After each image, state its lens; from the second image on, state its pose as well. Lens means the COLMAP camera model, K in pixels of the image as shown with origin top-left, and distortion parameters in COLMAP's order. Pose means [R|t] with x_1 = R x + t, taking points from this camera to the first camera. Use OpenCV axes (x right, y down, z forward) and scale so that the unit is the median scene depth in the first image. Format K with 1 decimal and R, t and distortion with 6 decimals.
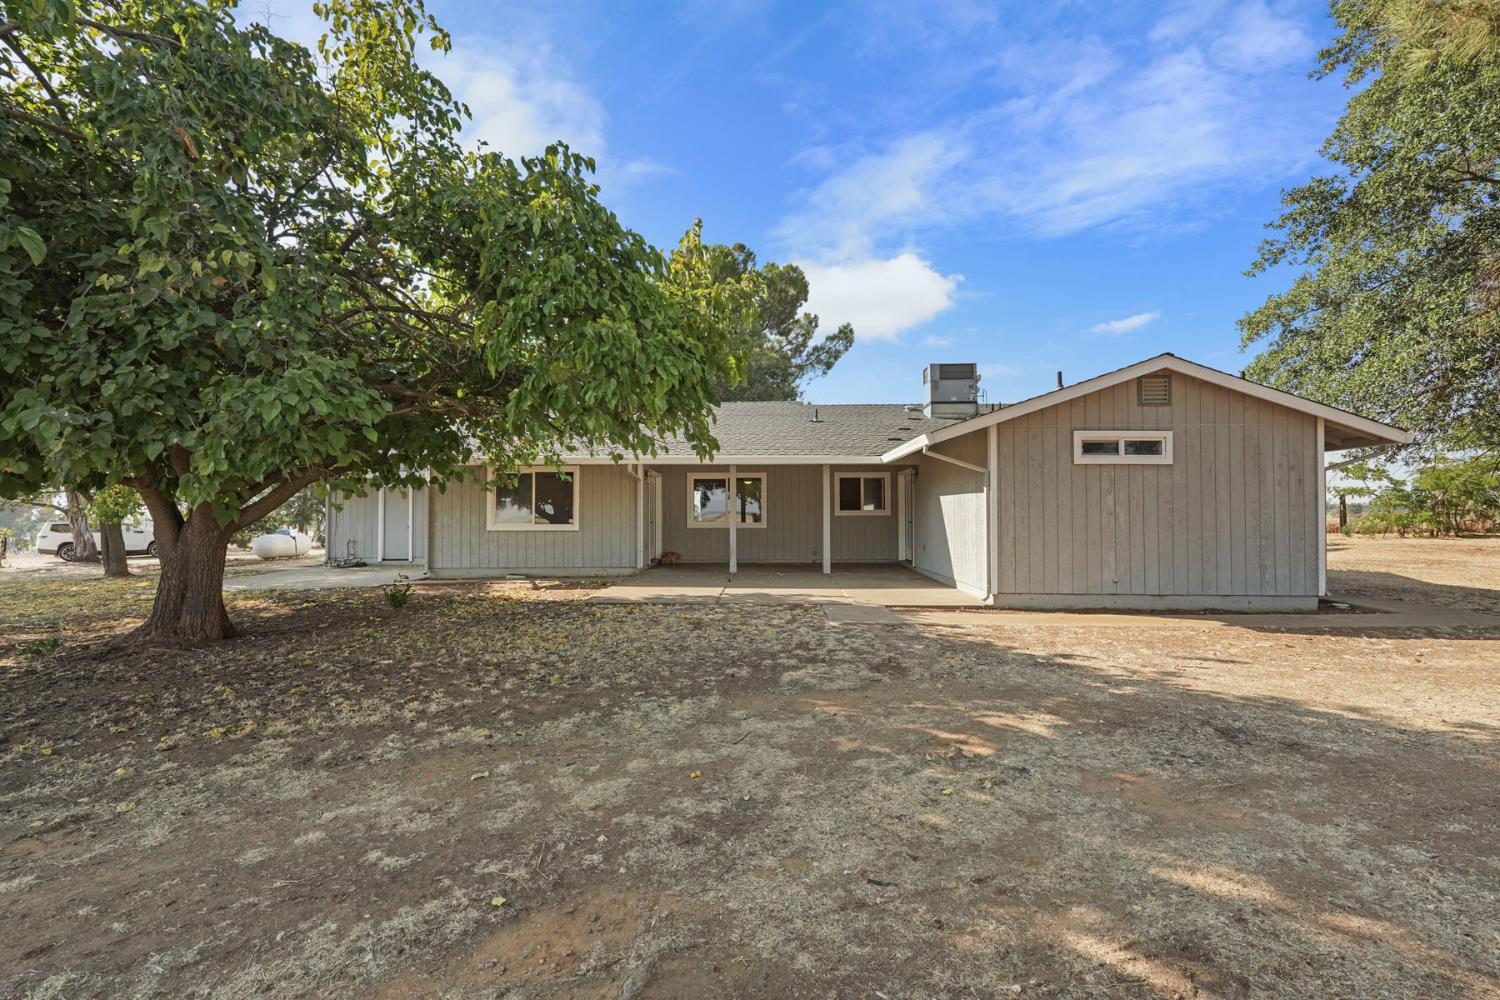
lens RADIAL K [[667.3, 0, 746.3], [0, 667.3, 504.3], [0, 0, 1]] dist [-0.013603, 0.006218]
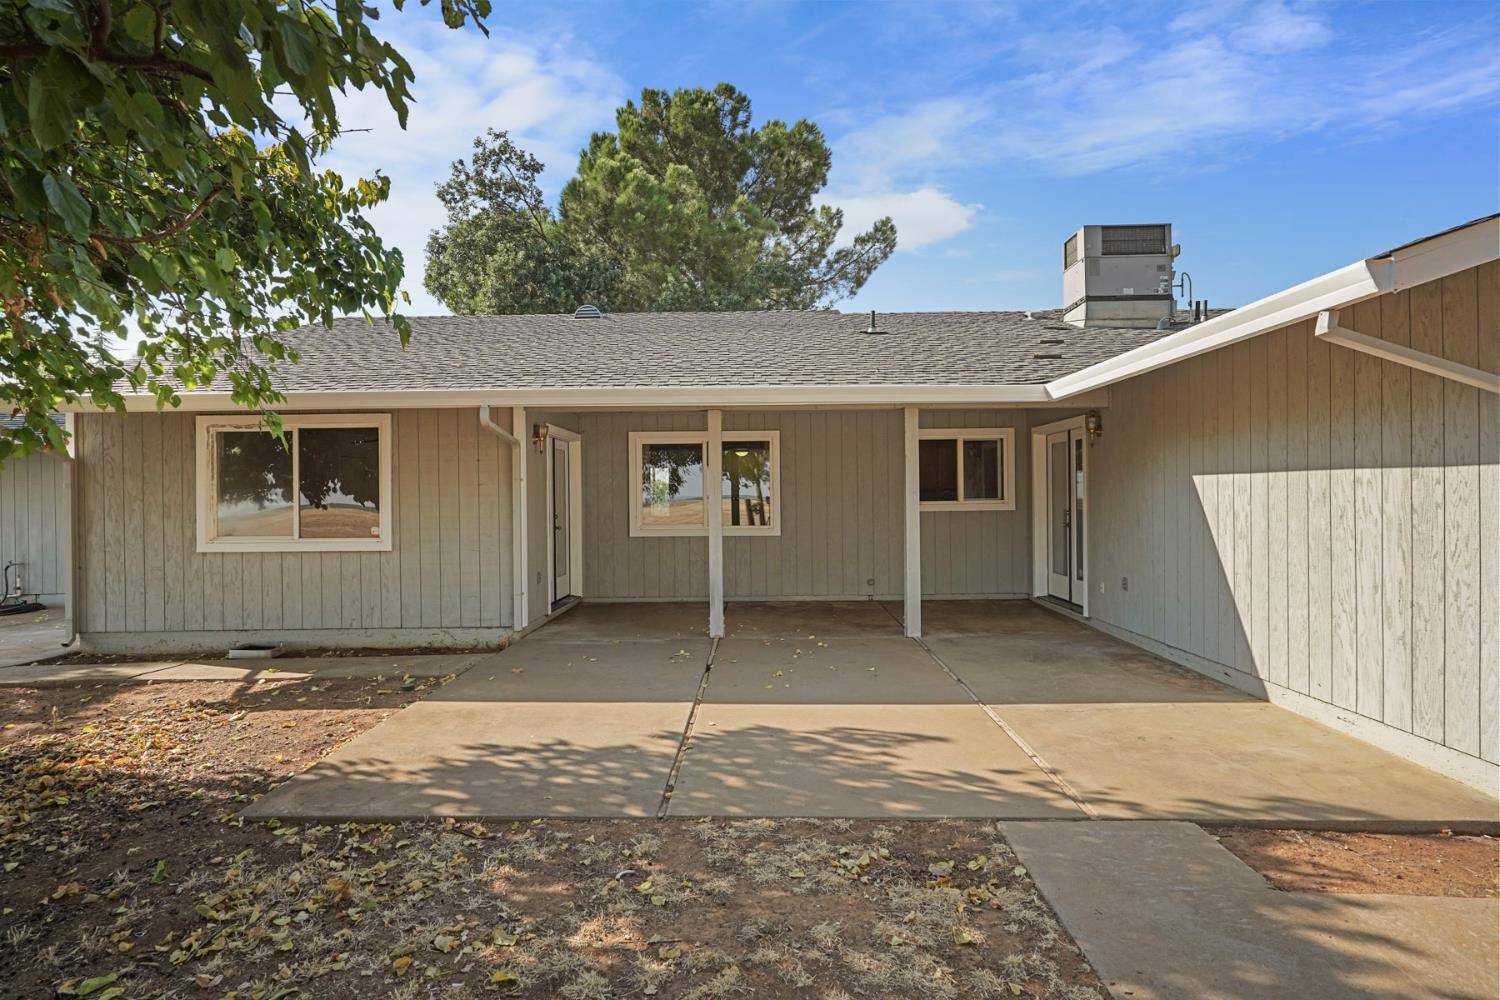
lens RADIAL K [[821.0, 0, 757.2], [0, 821.0, 501.1], [0, 0, 1]] dist [-0.033755, -0.000278]
pose [[0.999672, -0.007732, 0.024399, -0.002372], [0.007237, 0.999767, 0.020319, -0.003625], [-0.024550, -0.020136, 0.999496, 0.247411]]
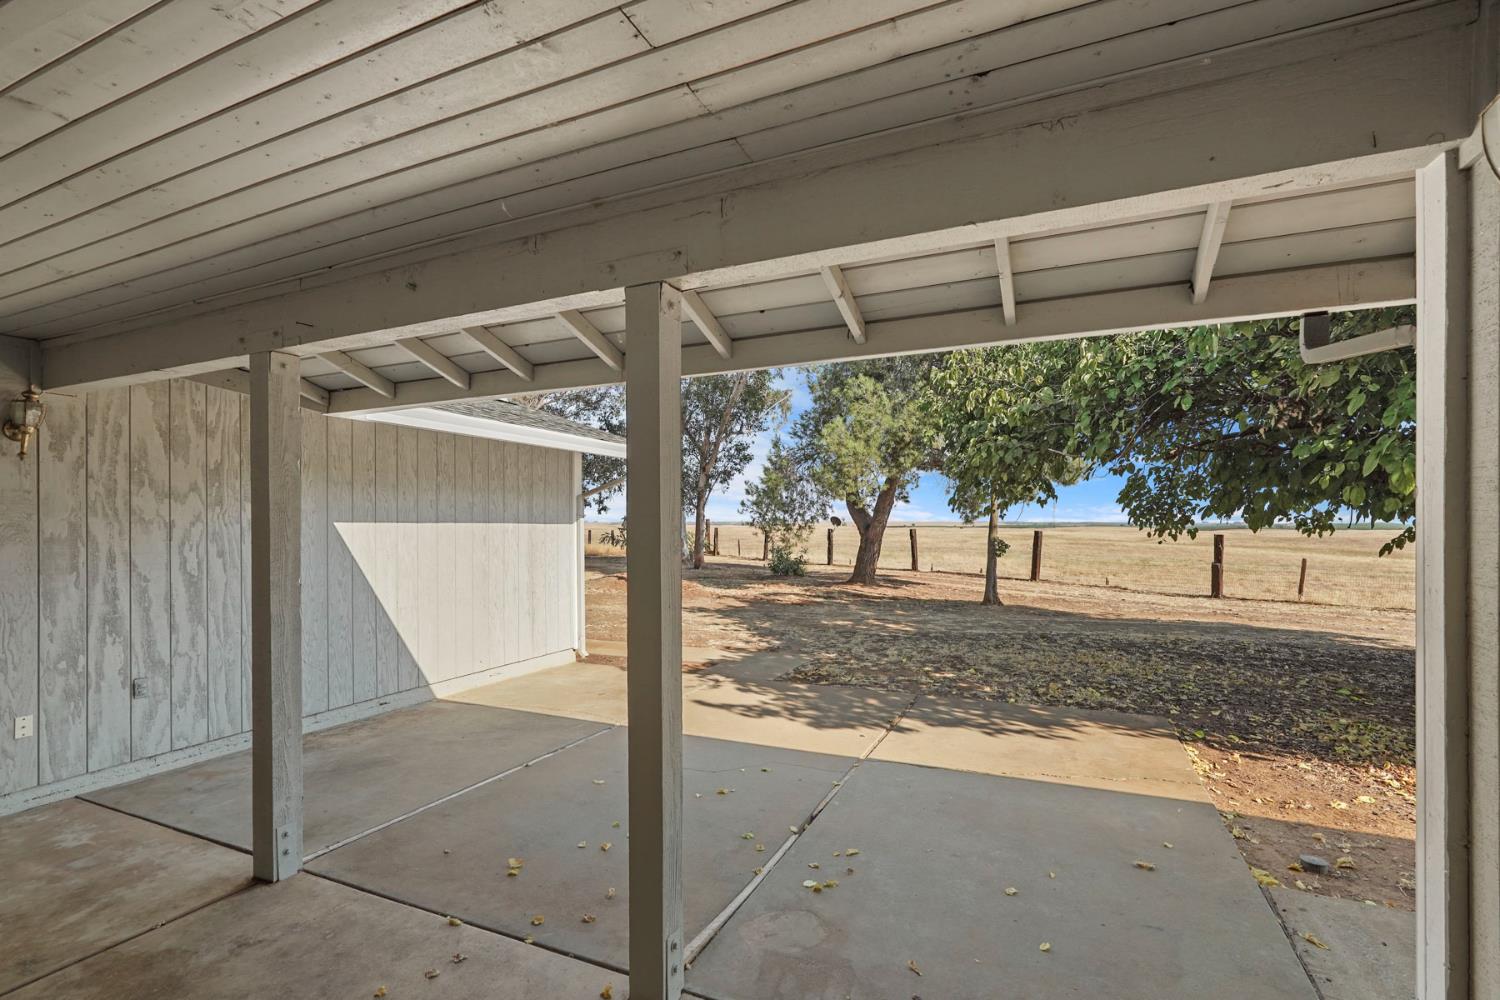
lens RADIAL K [[667.3, 0, 755.2], [0, 667.3, 514.3], [0, 0, 1]] dist [-0.013603, 0.006218]
pose [[-0.925794, 0.008324, 0.377936, -0.100316], [-0.002564, 0.999596, -0.028296, -0.001708], [-0.378019, -0.027165, -0.925399, 0.994165]]
